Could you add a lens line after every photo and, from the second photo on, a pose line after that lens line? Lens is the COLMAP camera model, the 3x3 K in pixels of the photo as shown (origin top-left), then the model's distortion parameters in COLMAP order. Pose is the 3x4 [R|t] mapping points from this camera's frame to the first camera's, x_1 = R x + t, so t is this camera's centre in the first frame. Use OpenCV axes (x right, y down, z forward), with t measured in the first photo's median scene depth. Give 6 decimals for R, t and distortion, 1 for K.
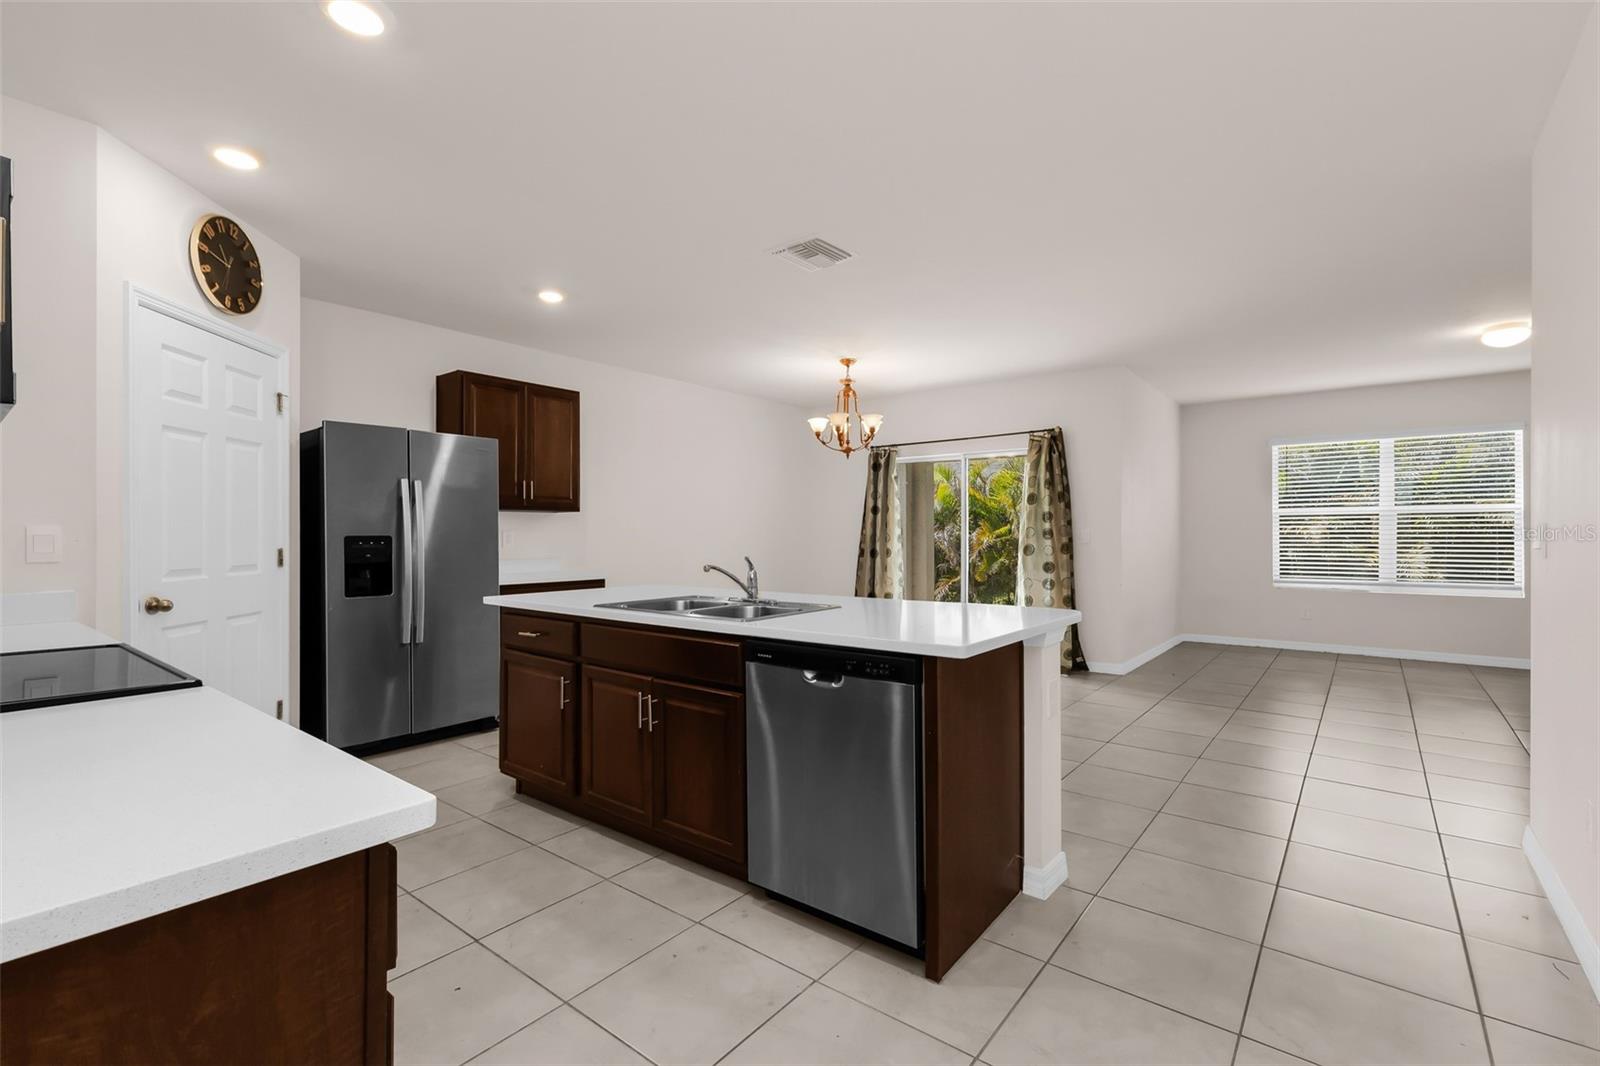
lens RADIAL K [[717.3, 0, 769.7], [0, 717.3, 527.9], [0, 0, 1]] dist [0.002796, 0.000697]
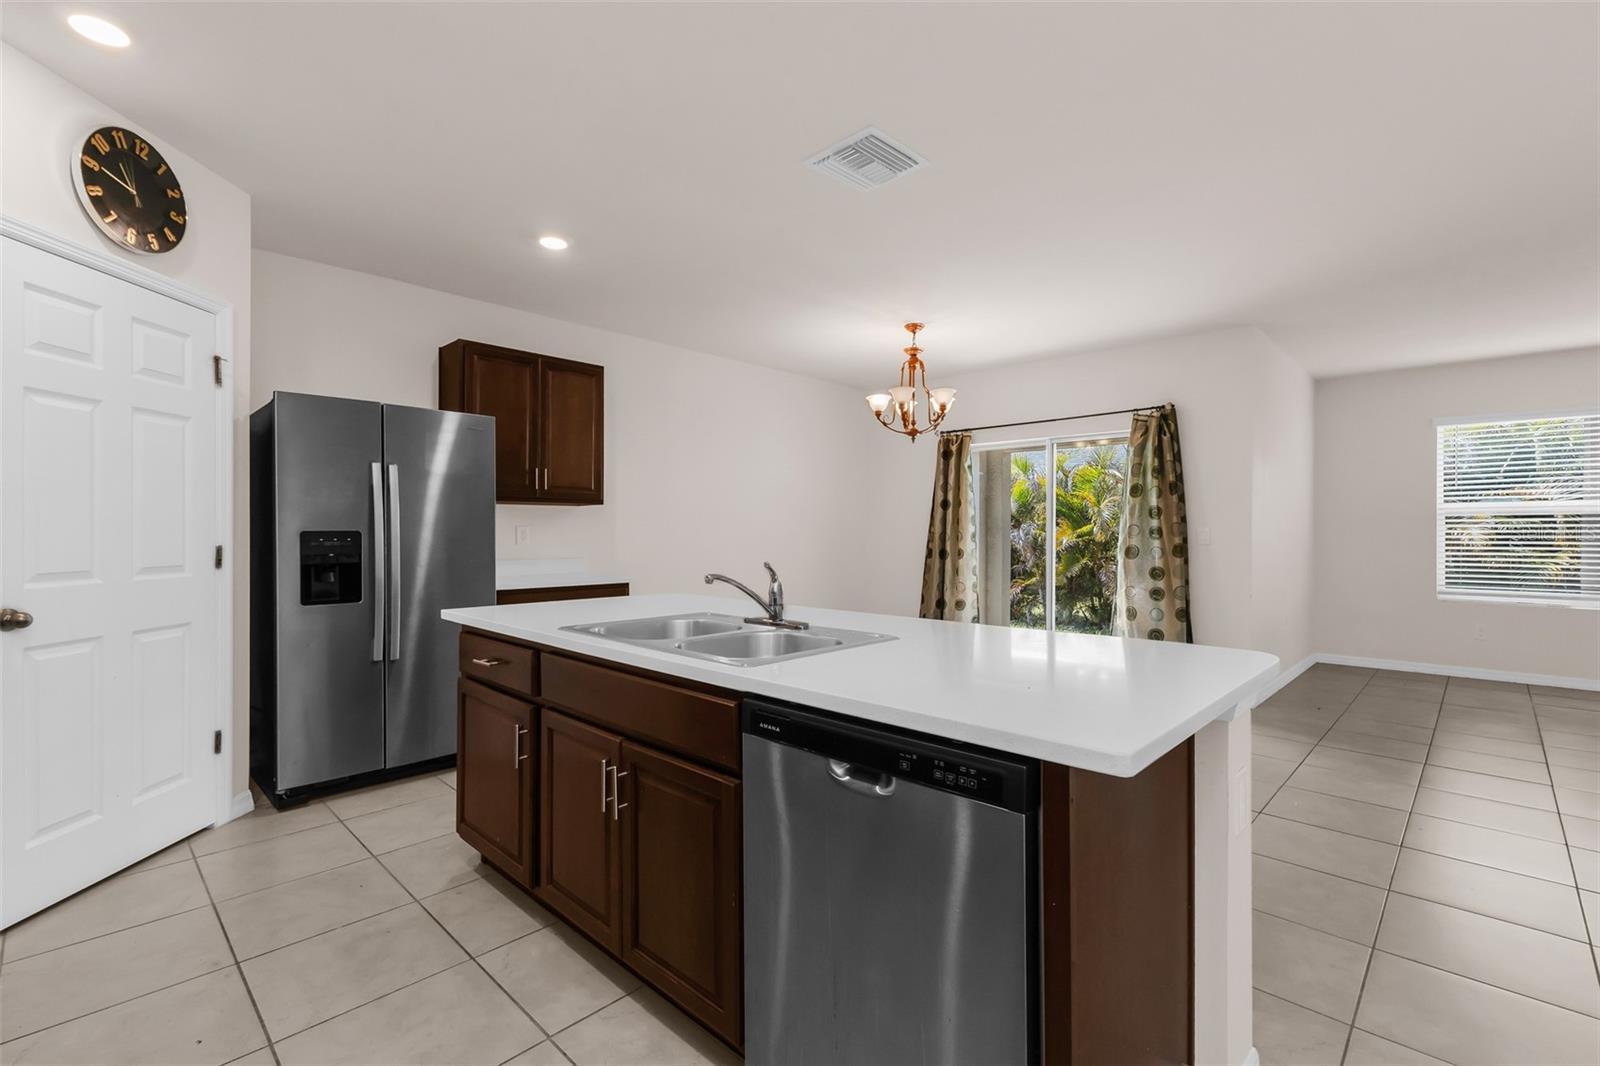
lens RADIAL K [[716.6, 0, 805.1], [0, 716.6, 529.2], [0, 0, 1]] dist [0.007877, -0.000445]
pose [[0.998979, 0.004966, -0.044907, 0.020557], [-0.004730, 0.999974, 0.005379, 0.001584], [0.044932, -0.005161, 0.998977, 0.155839]]
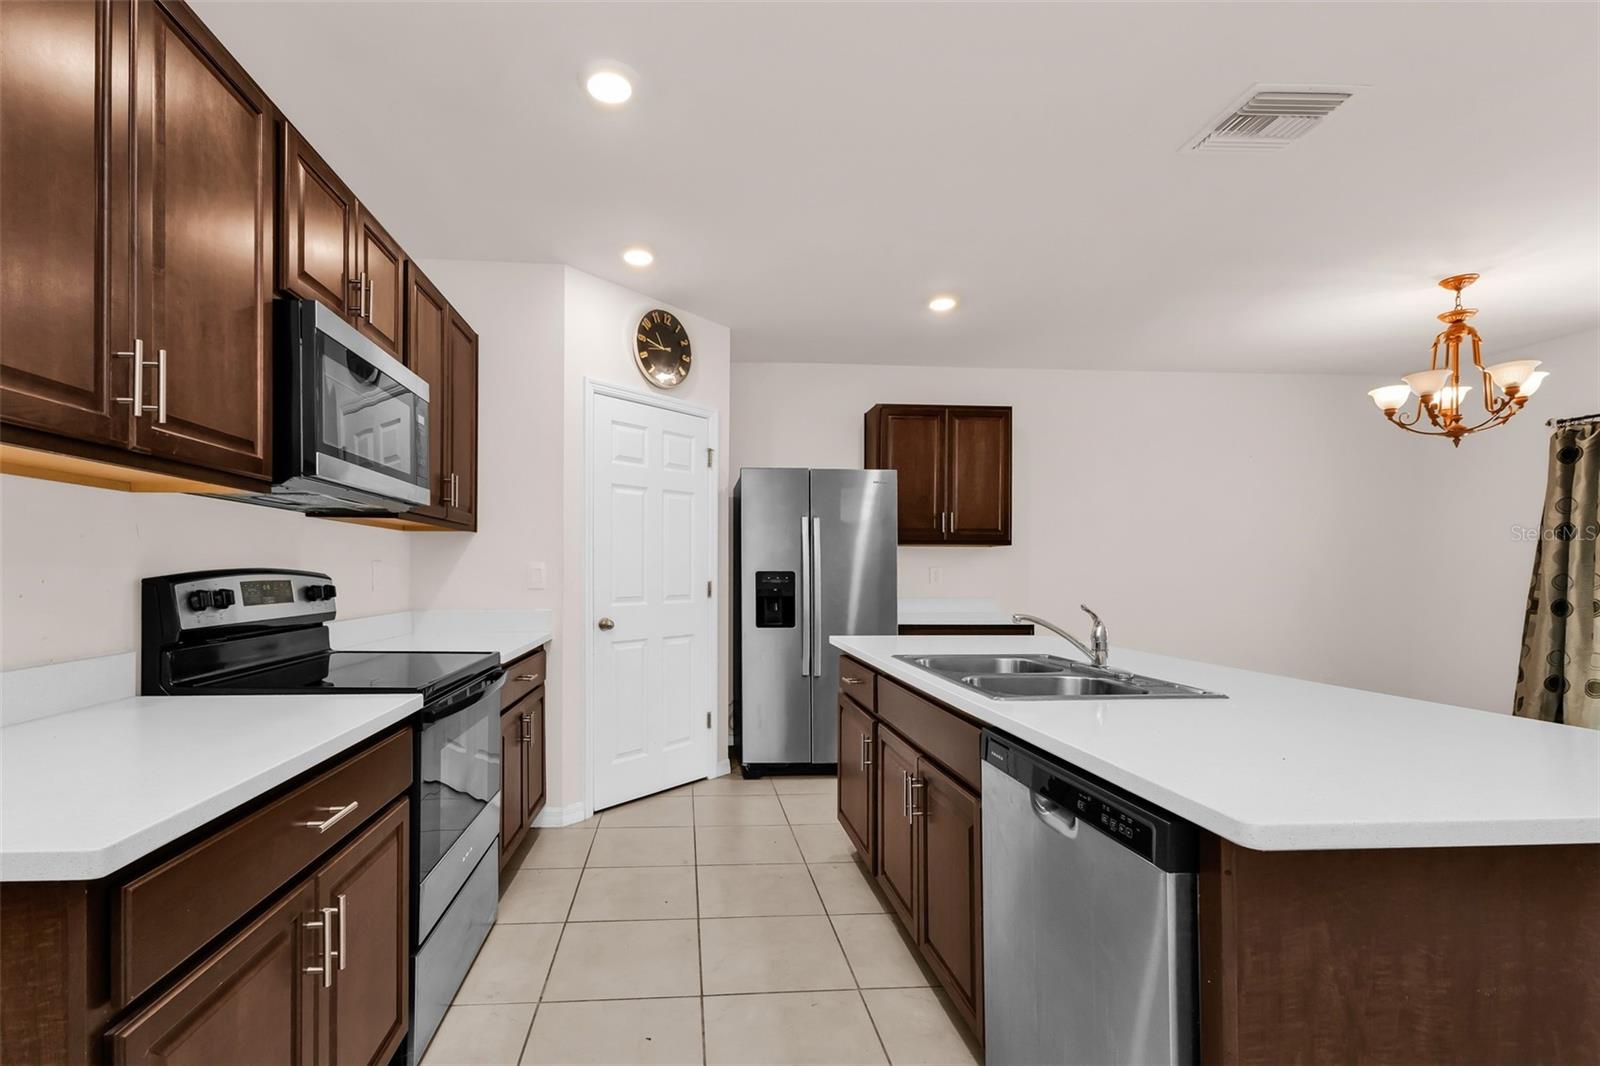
lens RADIAL K [[718.5, 0, 694.9], [0, 718.5, 565.4], [0, 0, 1]] dist [0.003210, 0.000094]
pose [[0.684838, 0.000506, -0.728696, 0.115749], [0.000519, 0.999999, 0.001182, 0.000788], [0.728696, -0.001188, 0.684837, 0.139425]]
